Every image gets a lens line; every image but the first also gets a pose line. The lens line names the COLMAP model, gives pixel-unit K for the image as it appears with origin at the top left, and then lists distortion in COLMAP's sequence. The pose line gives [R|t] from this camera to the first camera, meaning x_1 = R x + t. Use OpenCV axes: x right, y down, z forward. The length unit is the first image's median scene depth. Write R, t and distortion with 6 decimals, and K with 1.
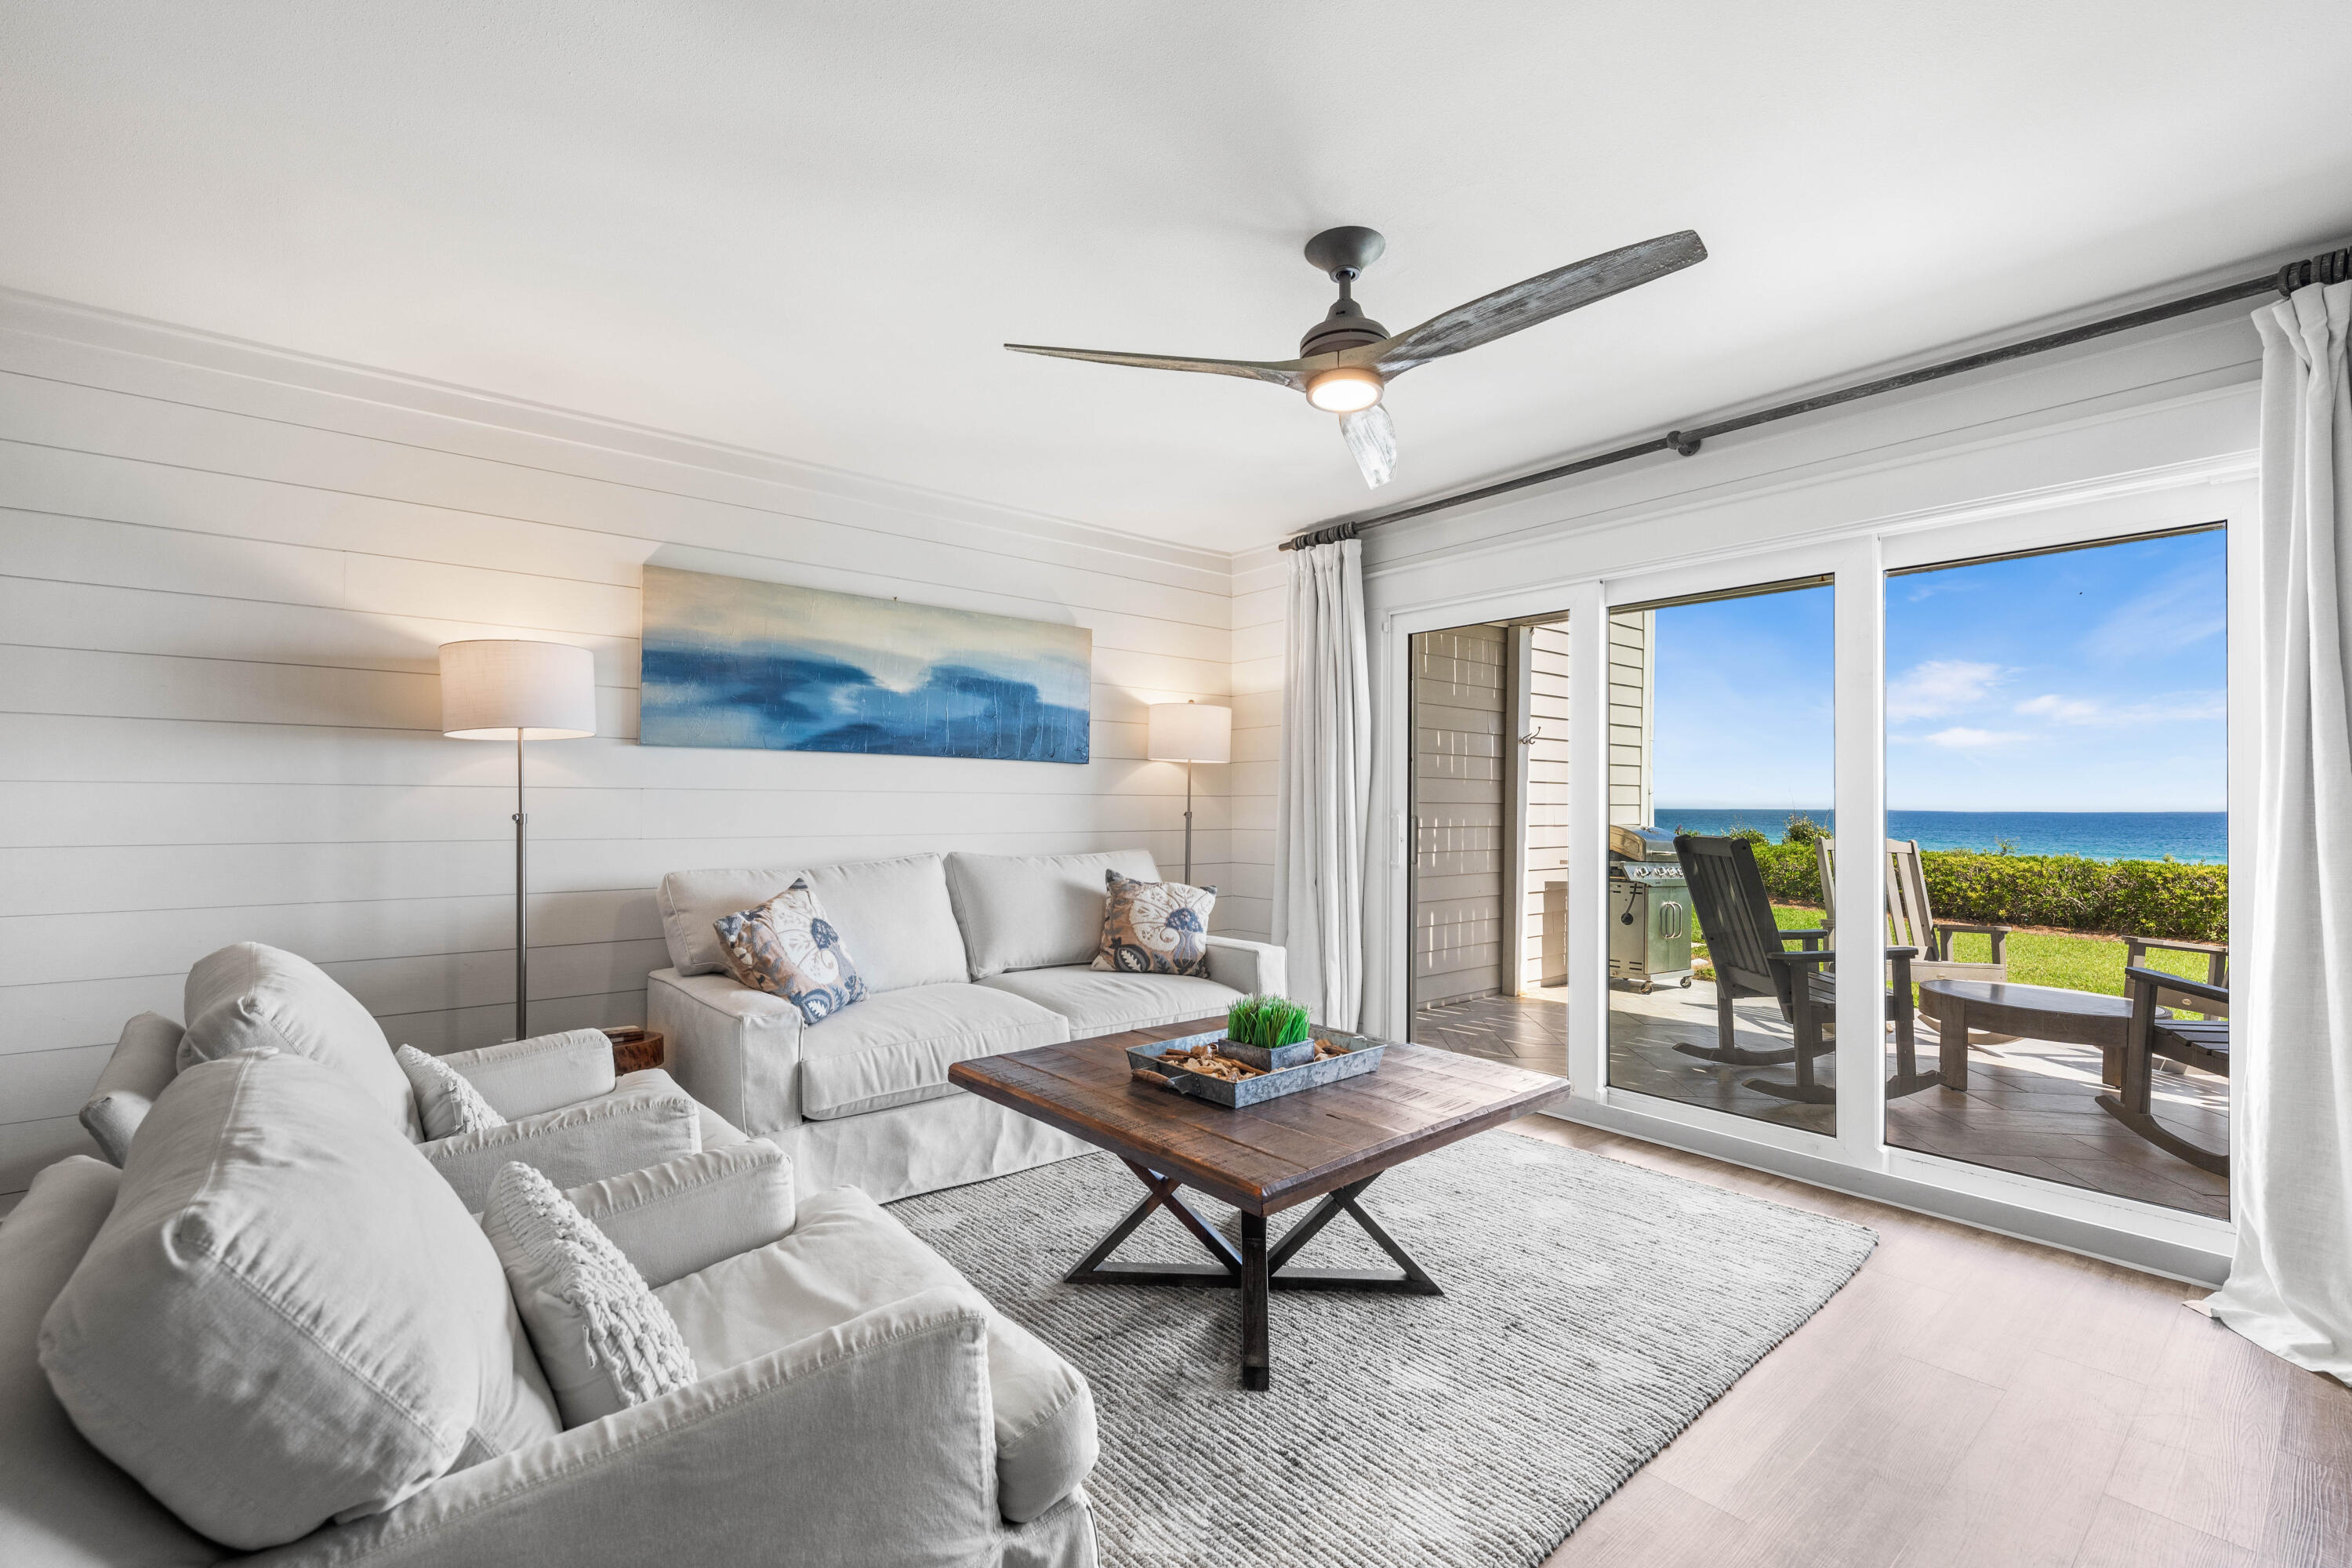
lens RADIAL K [[1014.9, 0, 1176.0], [0, 1014.9, 784.0], [0, 0, 1]] dist [0.000488, 0.000051]
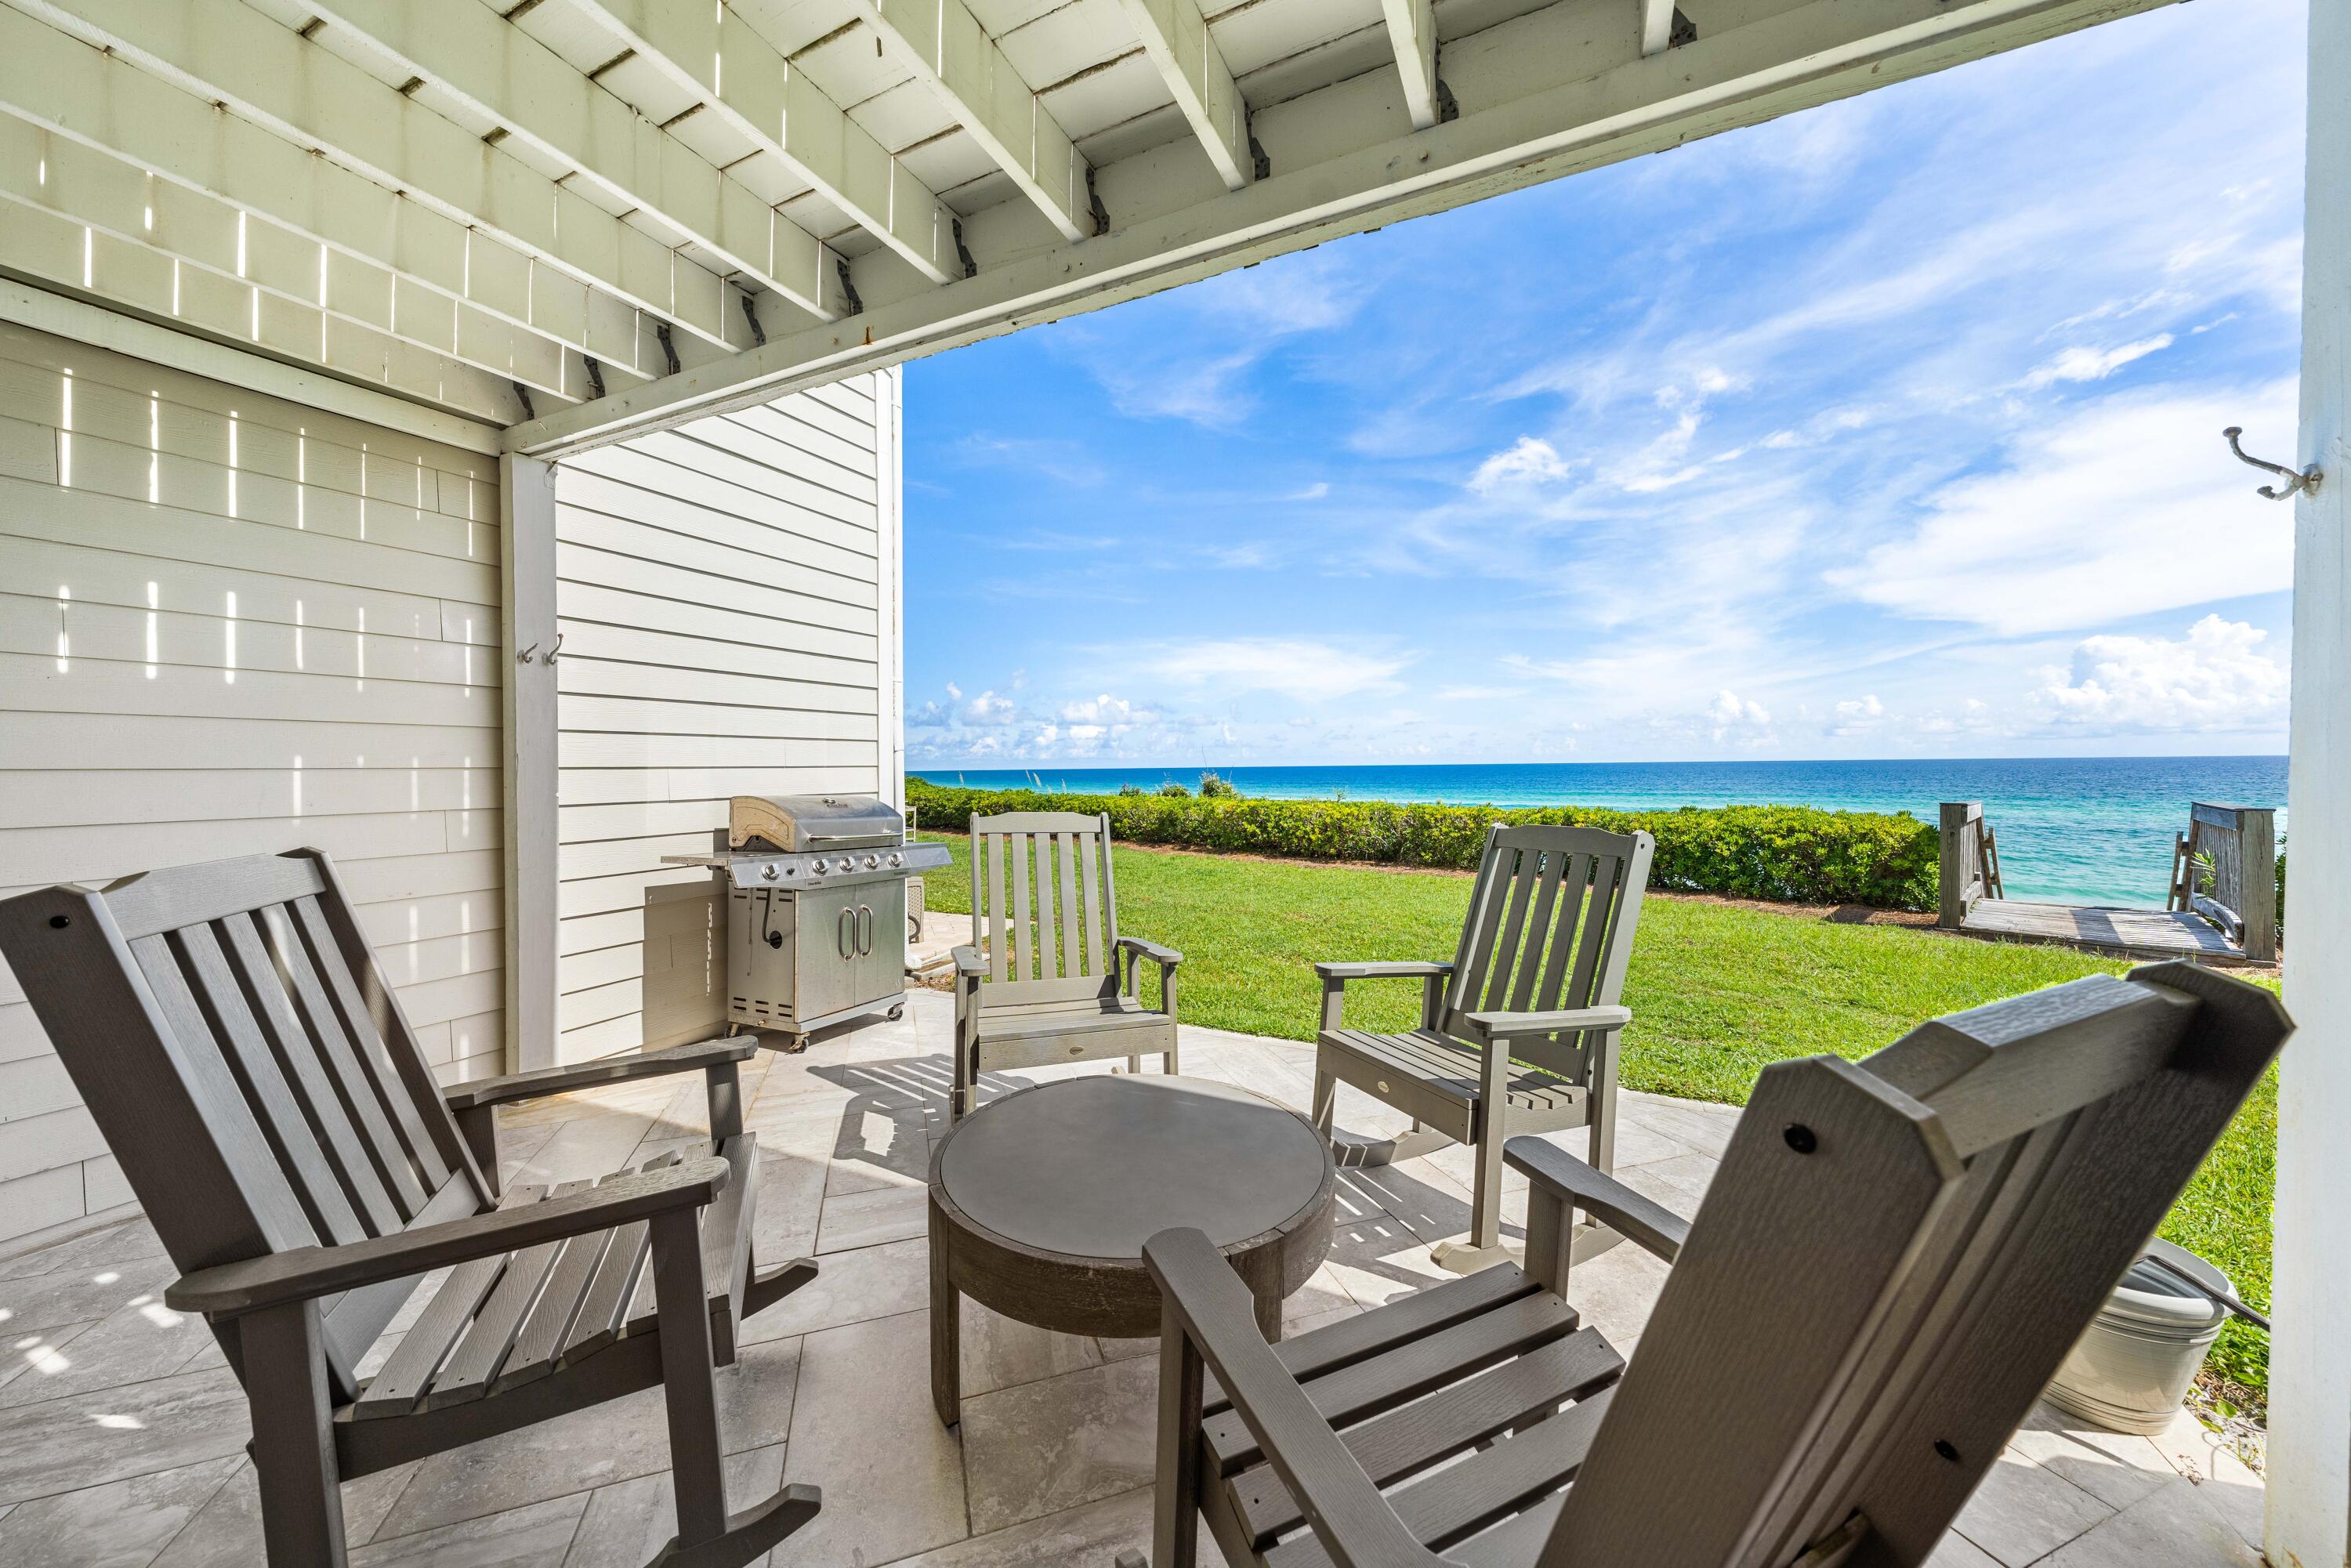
lens RADIAL K [[793.2, 0, 1175.5], [0, 793.2, 784.0], [0, 0, 1]] dist [-0.000093, 0.000021]
pose [[0.907979, -0.026491, 0.418177, 0.567360], [0.009157, 0.999016, 0.043404, 0.014749], [-0.418916, -0.035580, 0.907328, 0.519521]]
